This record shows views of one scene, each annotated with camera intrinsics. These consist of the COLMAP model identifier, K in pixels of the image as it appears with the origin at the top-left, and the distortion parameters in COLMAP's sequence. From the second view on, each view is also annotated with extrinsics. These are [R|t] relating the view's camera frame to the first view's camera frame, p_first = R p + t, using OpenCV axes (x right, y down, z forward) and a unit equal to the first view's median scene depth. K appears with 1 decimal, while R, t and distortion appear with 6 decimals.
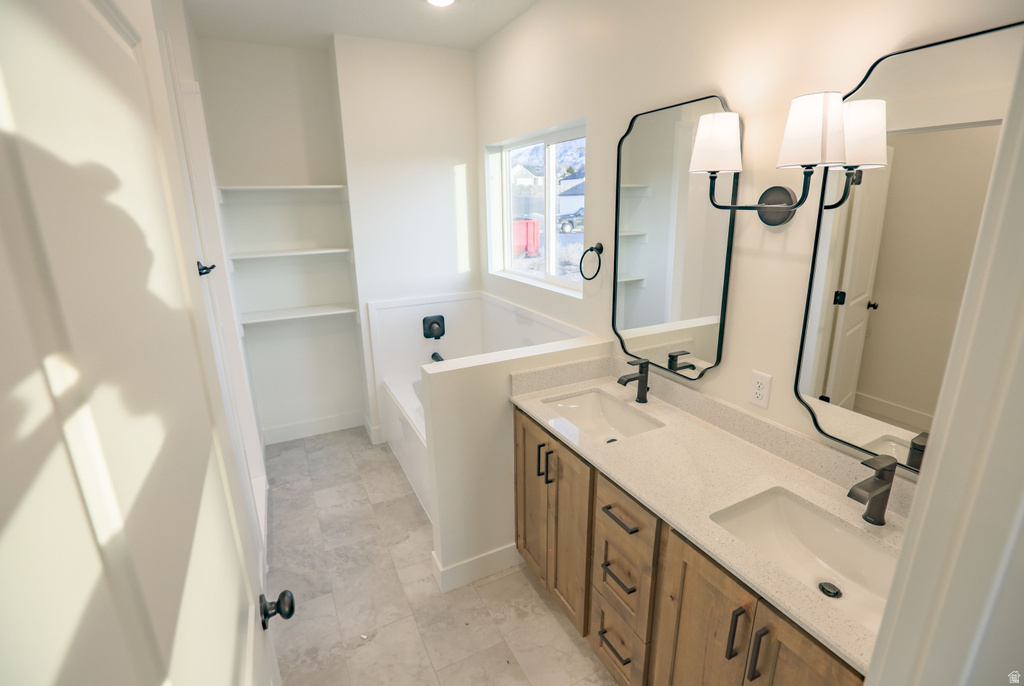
lens RADIAL K [[468.9, 0, 508.9], [0, 468.9, 341.9], [0, 0, 1]] dist [-0.030451, 0.008047]
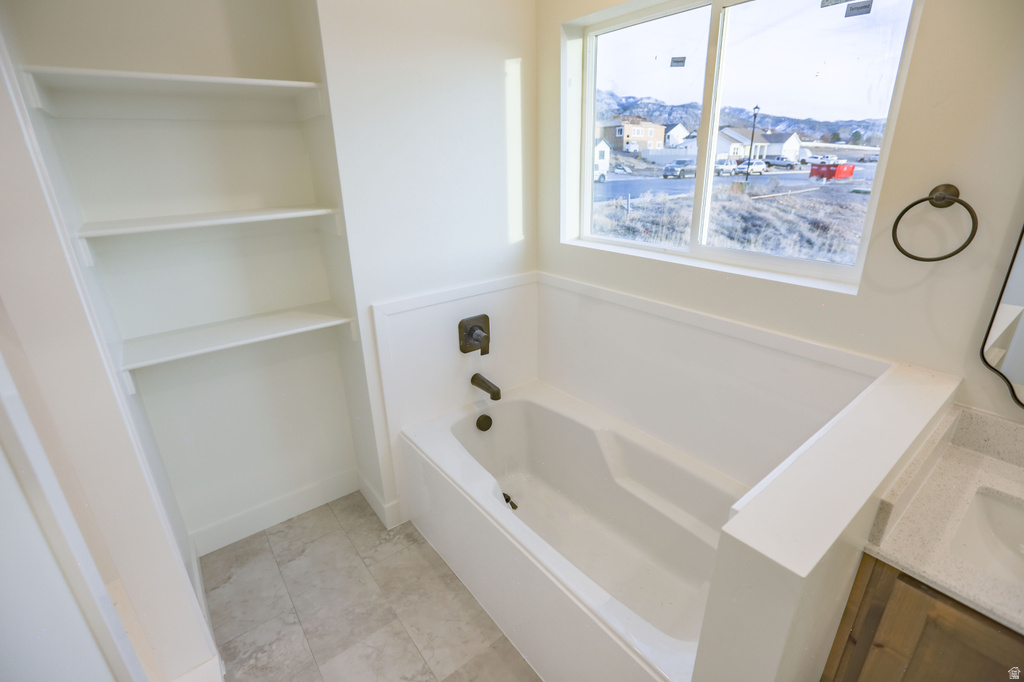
lens RADIAL K [[468.9, 0, 516.1], [0, 468.9, 337.8], [0, 0, 1]] dist [-0.030451, 0.008047]
pose [[0.980659, -0.073698, 0.181319, -0.231799], [0.059273, 0.994724, 0.083732, -0.079933], [-0.186533, -0.071365, 0.979853, 0.404541]]
